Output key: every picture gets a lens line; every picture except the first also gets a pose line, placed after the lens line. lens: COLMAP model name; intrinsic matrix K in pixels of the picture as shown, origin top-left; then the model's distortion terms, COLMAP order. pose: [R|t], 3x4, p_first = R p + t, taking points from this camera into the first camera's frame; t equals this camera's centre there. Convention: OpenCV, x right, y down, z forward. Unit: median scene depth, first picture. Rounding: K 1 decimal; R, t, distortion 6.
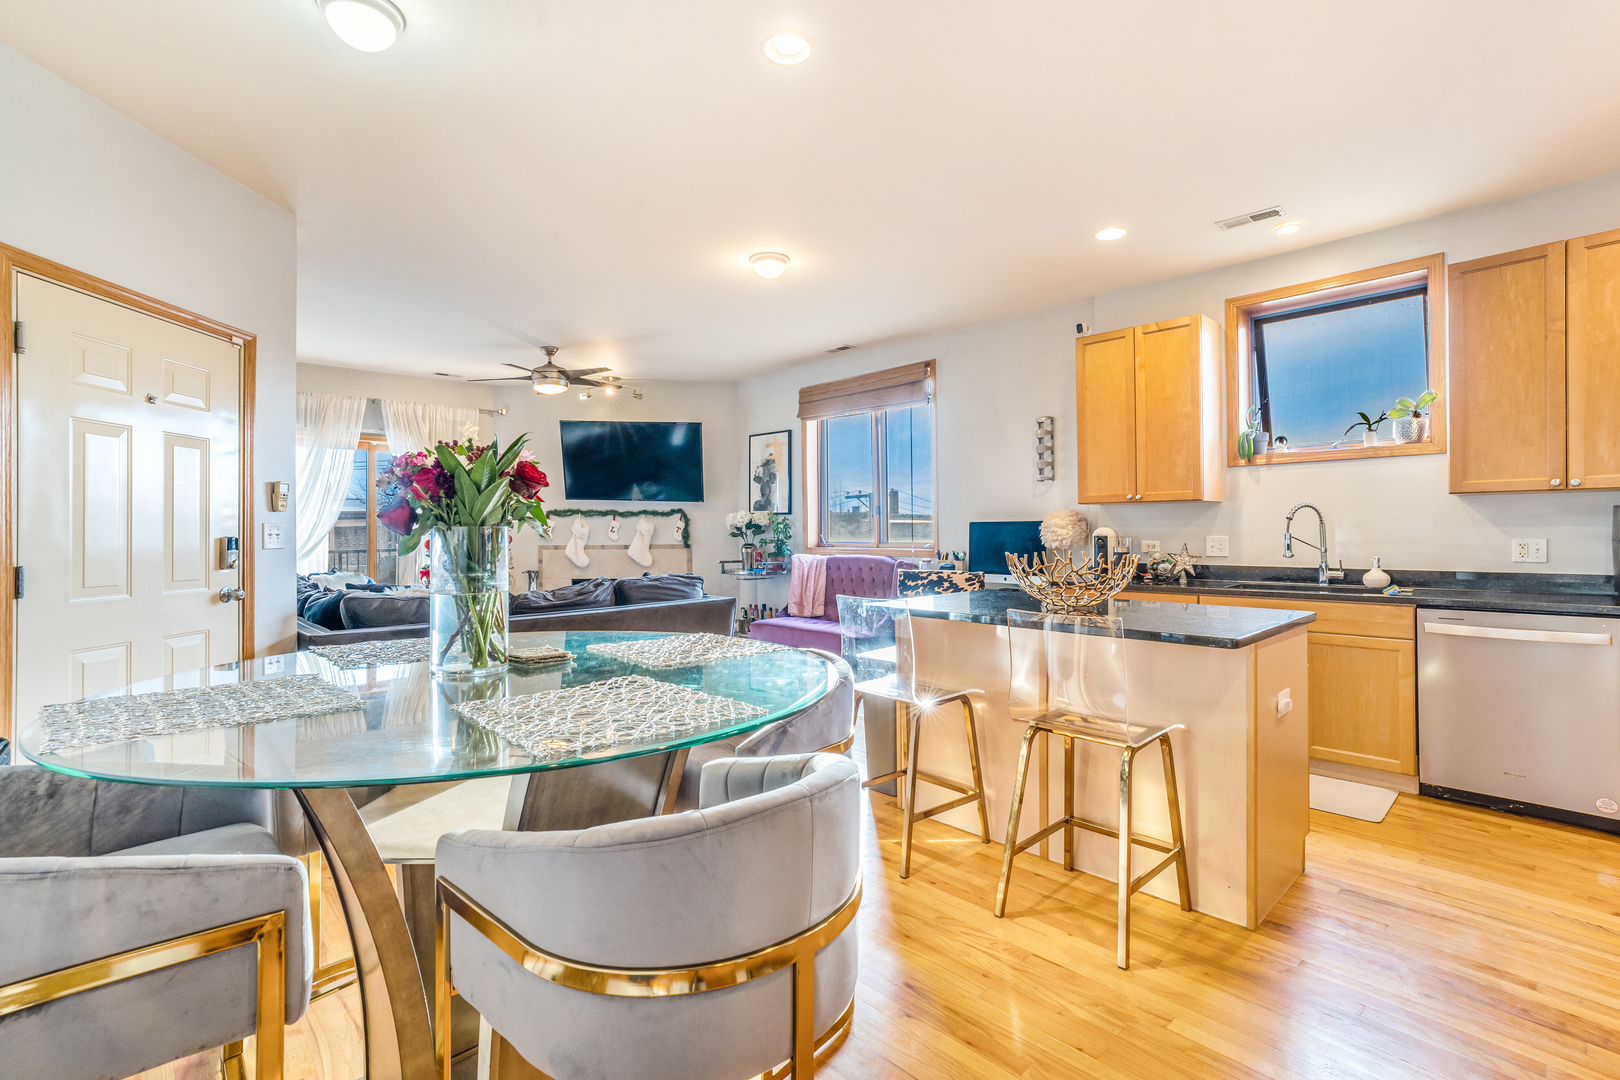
lens RADIAL K [[778.5, 0, 810.0], [0, 778.5, 540.0], [0, 0, 1]] dist [-0.000982, -0.000199]
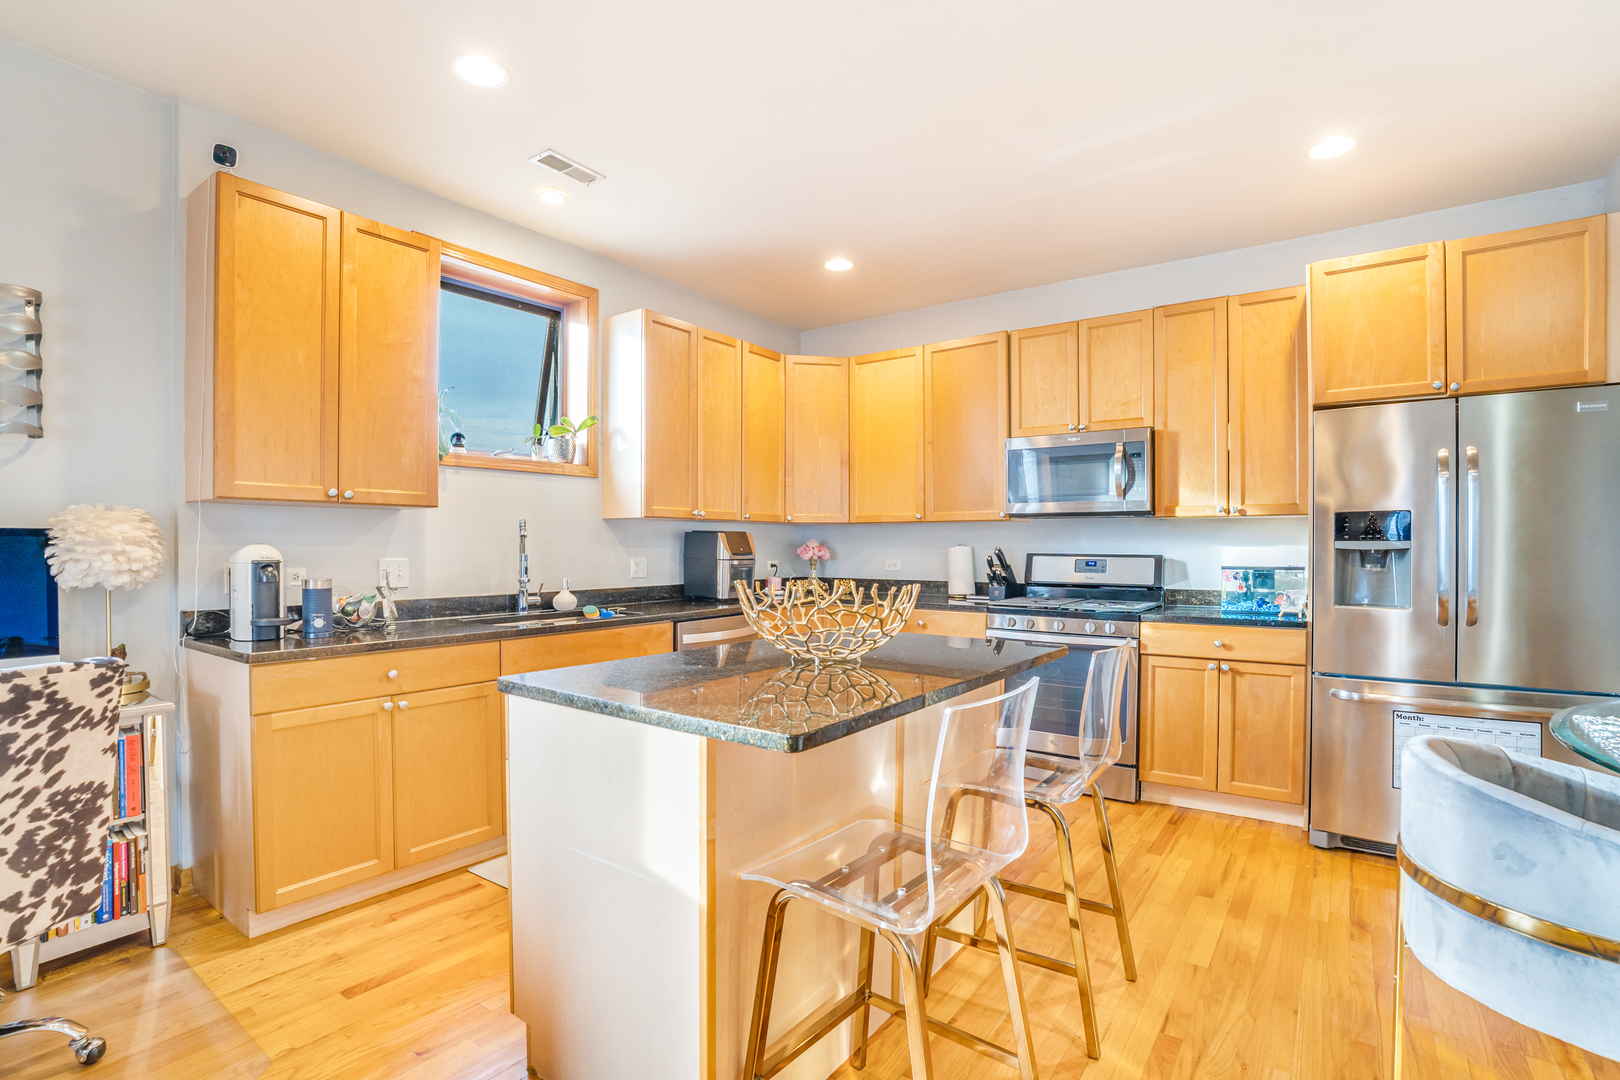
lens RADIAL K [[778.5, 0, 810.0], [0, 778.5, 540.0], [0, 0, 1]] dist [-0.000982, -0.000199]
pose [[-0.173945, 0.015380, 0.984635, -0.261439], [0.014452, 0.999810, -0.013064, -0.008065], [-0.984649, 0.011957, -0.174134, 0.856750]]
